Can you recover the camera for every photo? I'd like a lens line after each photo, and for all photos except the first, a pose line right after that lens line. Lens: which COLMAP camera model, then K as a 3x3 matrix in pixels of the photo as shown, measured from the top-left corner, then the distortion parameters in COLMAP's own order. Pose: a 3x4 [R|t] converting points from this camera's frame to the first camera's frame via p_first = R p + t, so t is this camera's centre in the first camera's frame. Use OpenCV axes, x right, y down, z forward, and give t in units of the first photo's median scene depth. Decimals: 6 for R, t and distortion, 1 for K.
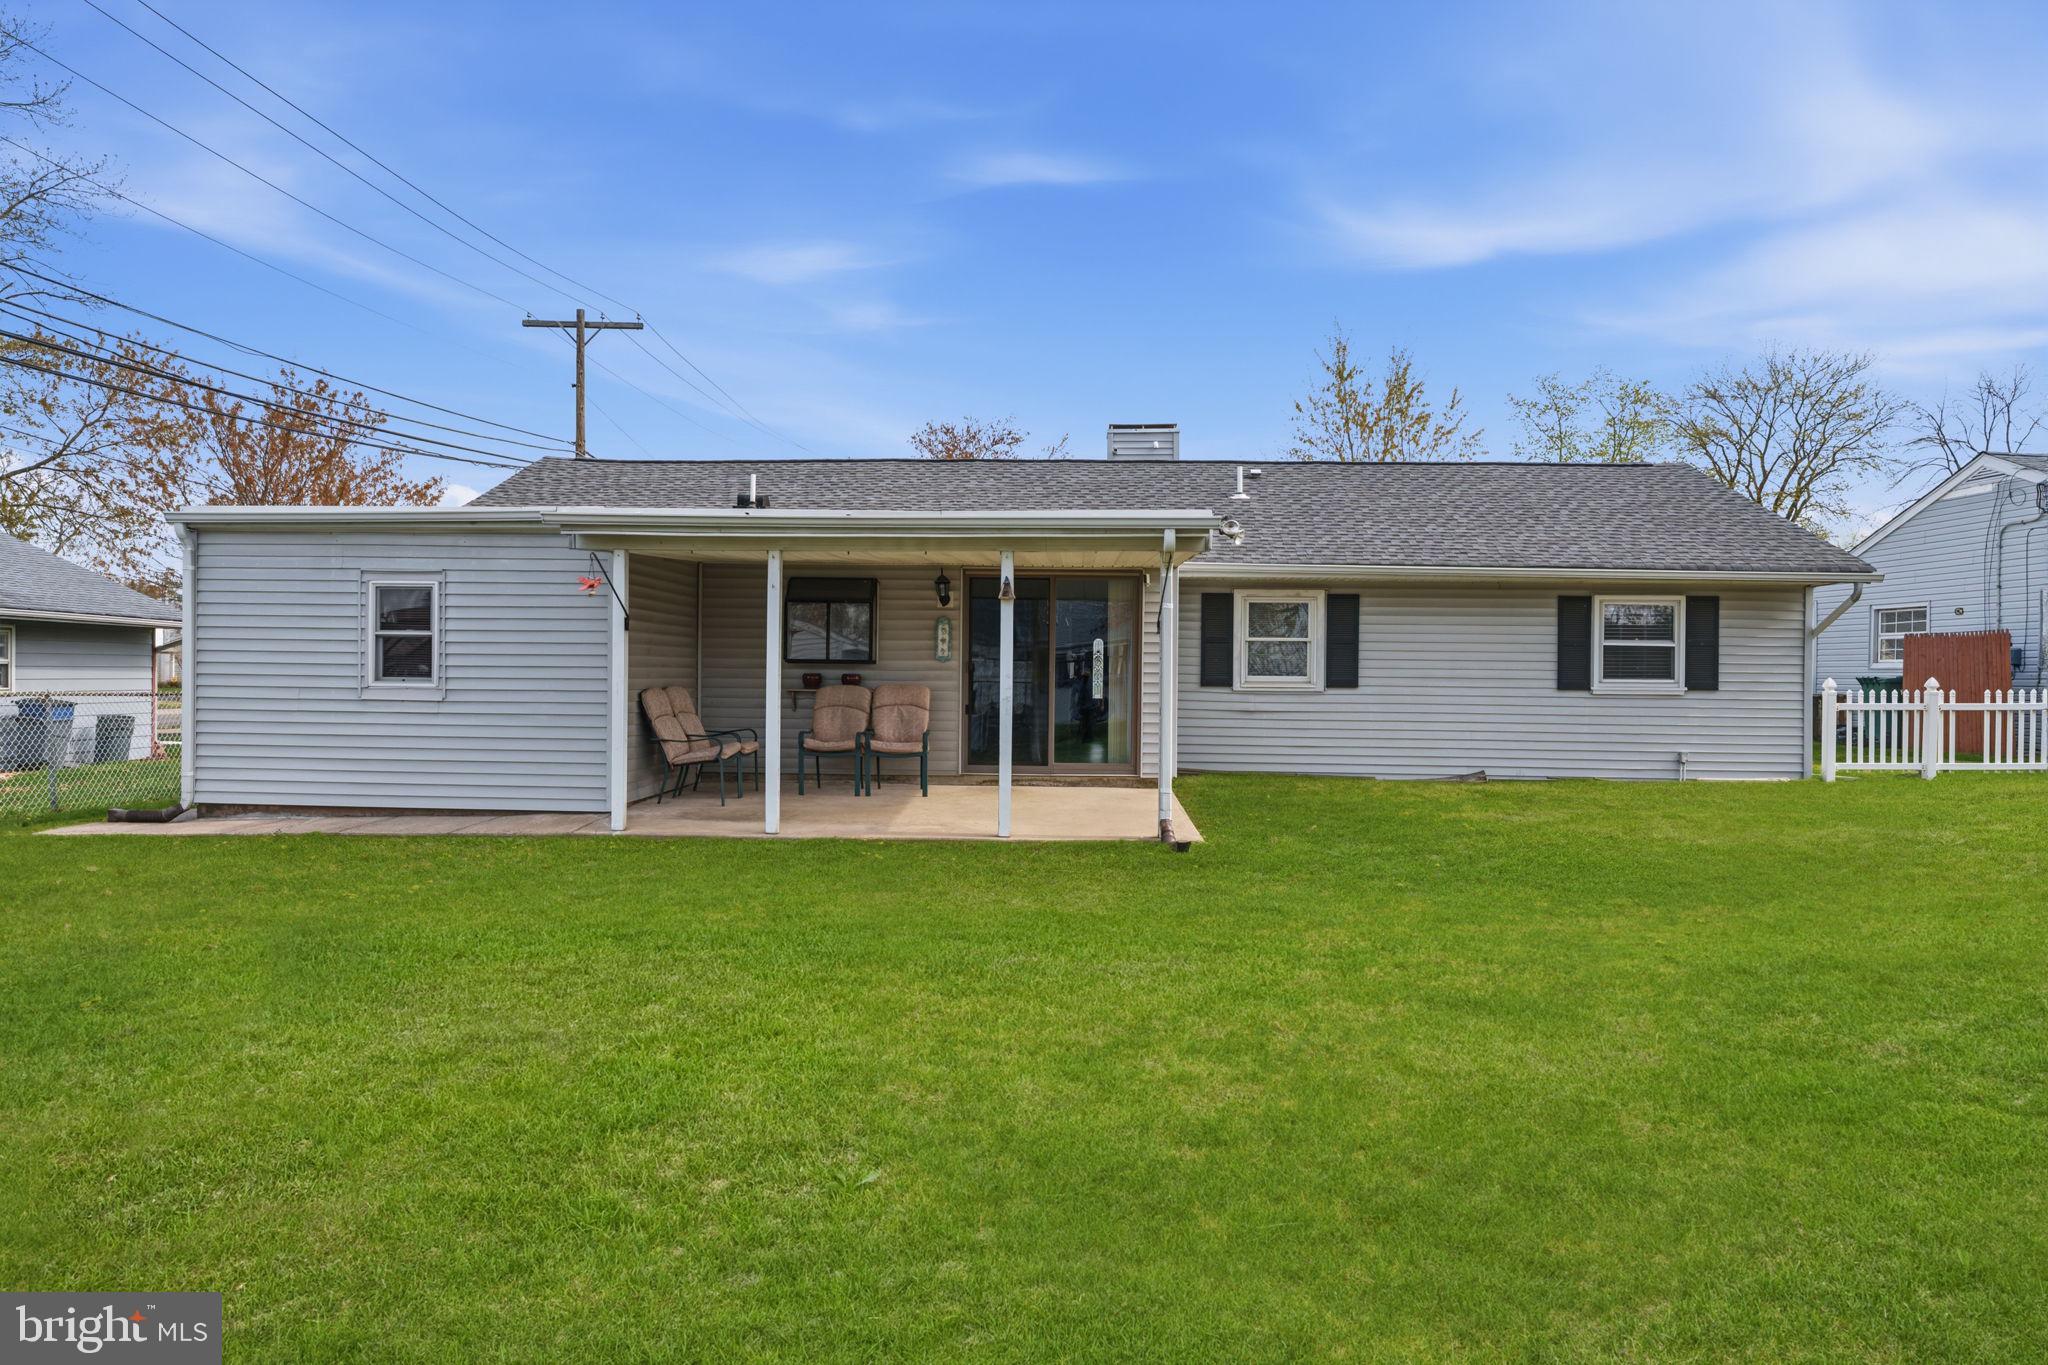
lens RADIAL K [[917.6, 0, 1024.0], [0, 917.6, 682.5], [0, 0, 1]] dist [-0.000934, 0.000349]
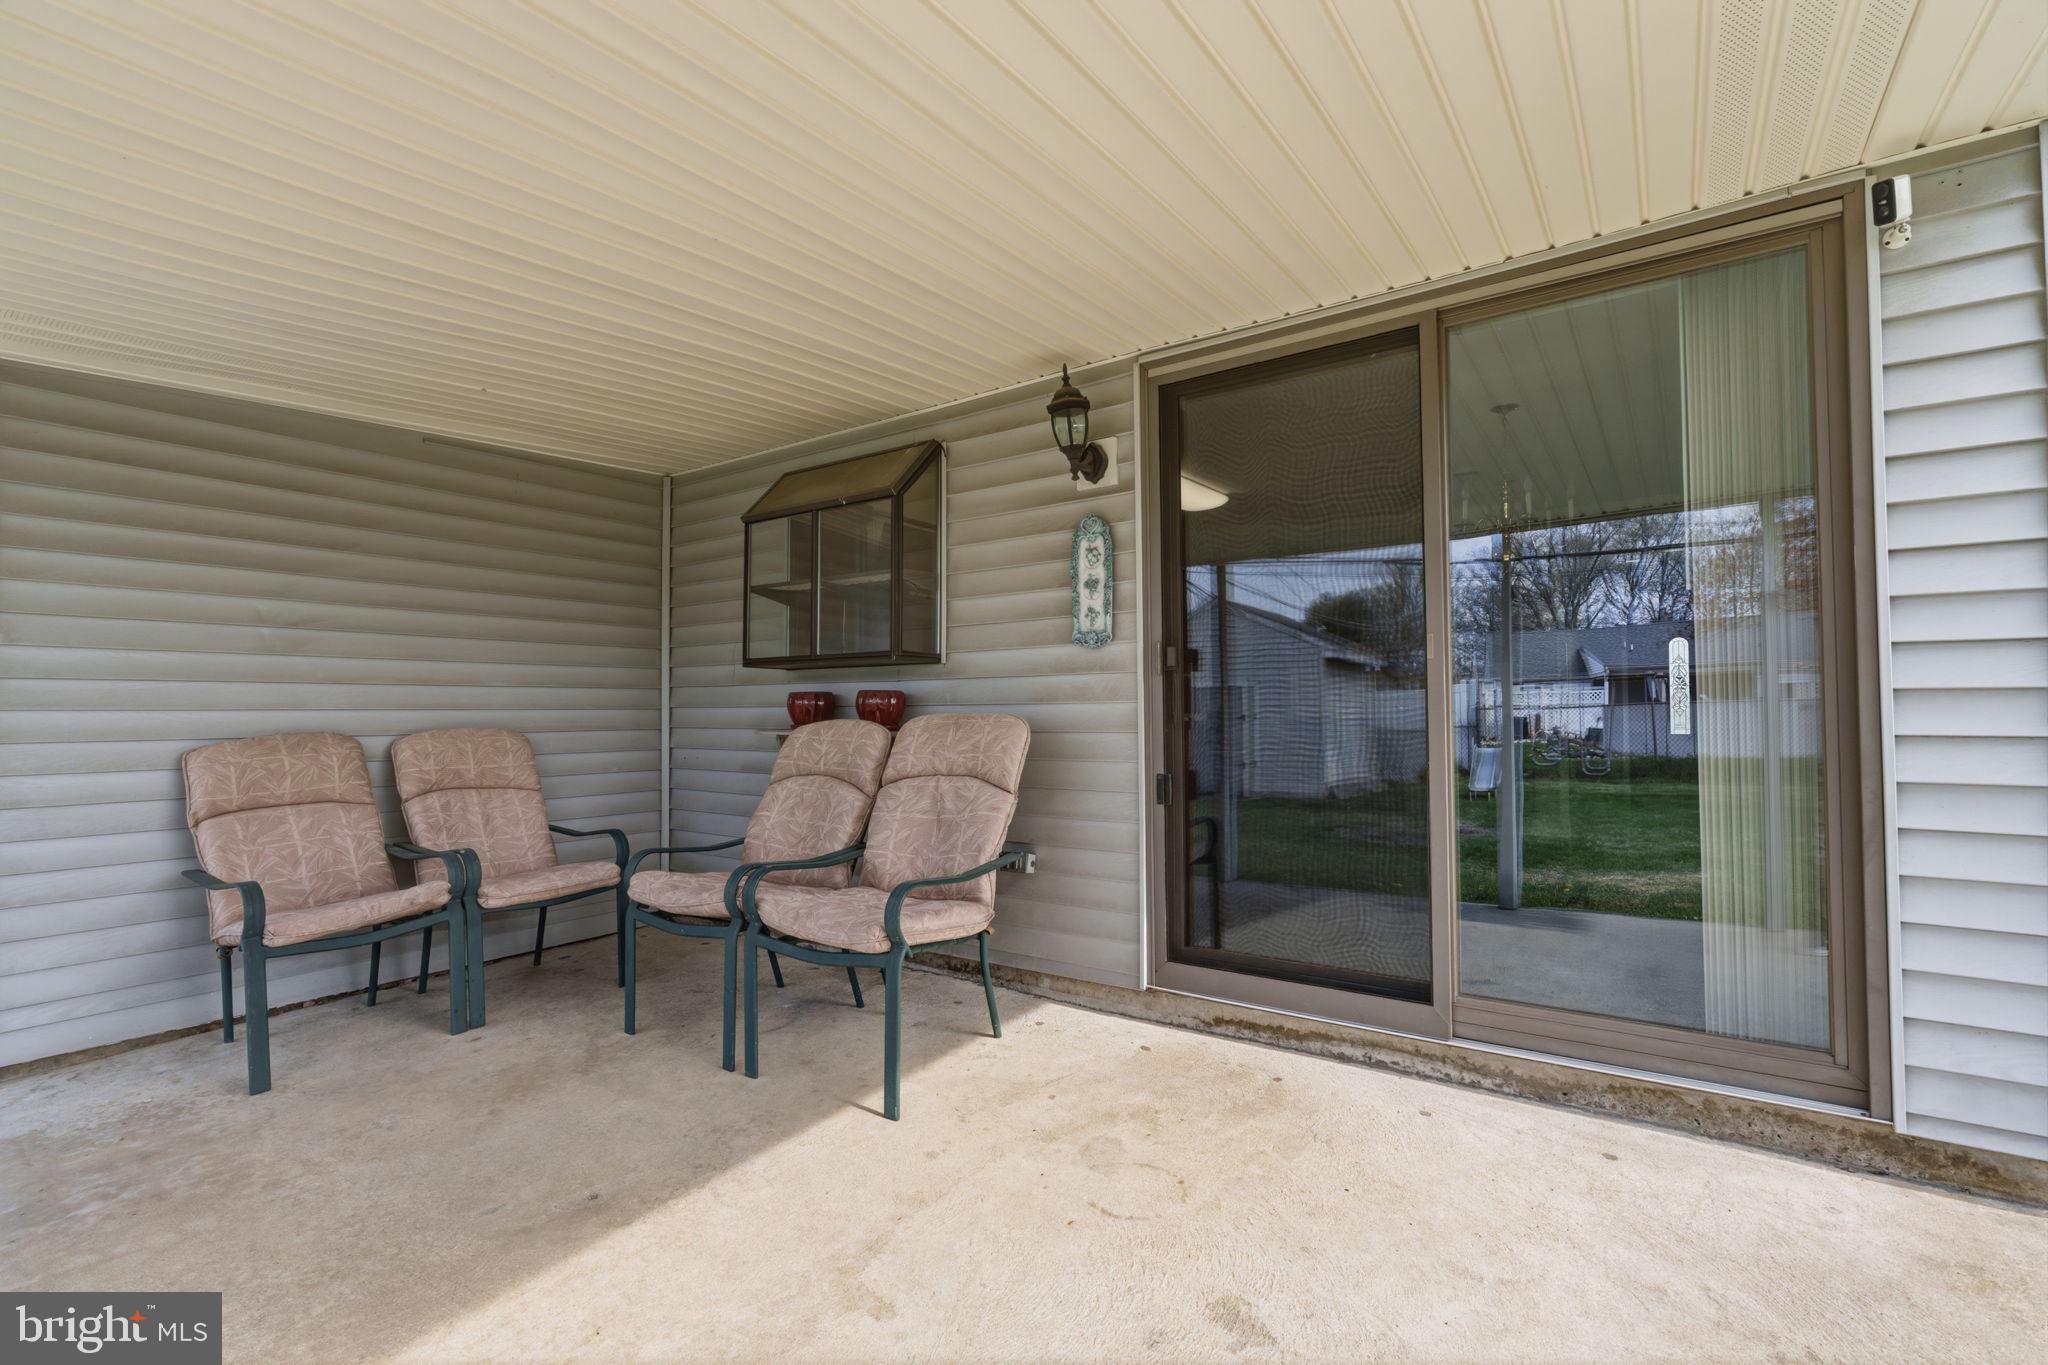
lens RADIAL K [[917.6, 0, 1024.0], [0, 917.6, 682.5], [0, 0, 1]] dist [-0.000934, 0.000349]
pose [[0.854852, -0.037560, -0.517510, 0.066765], [0.017523, 0.998898, -0.043551, 0.005481], [0.518575, 0.028161, 0.854568, 0.694178]]
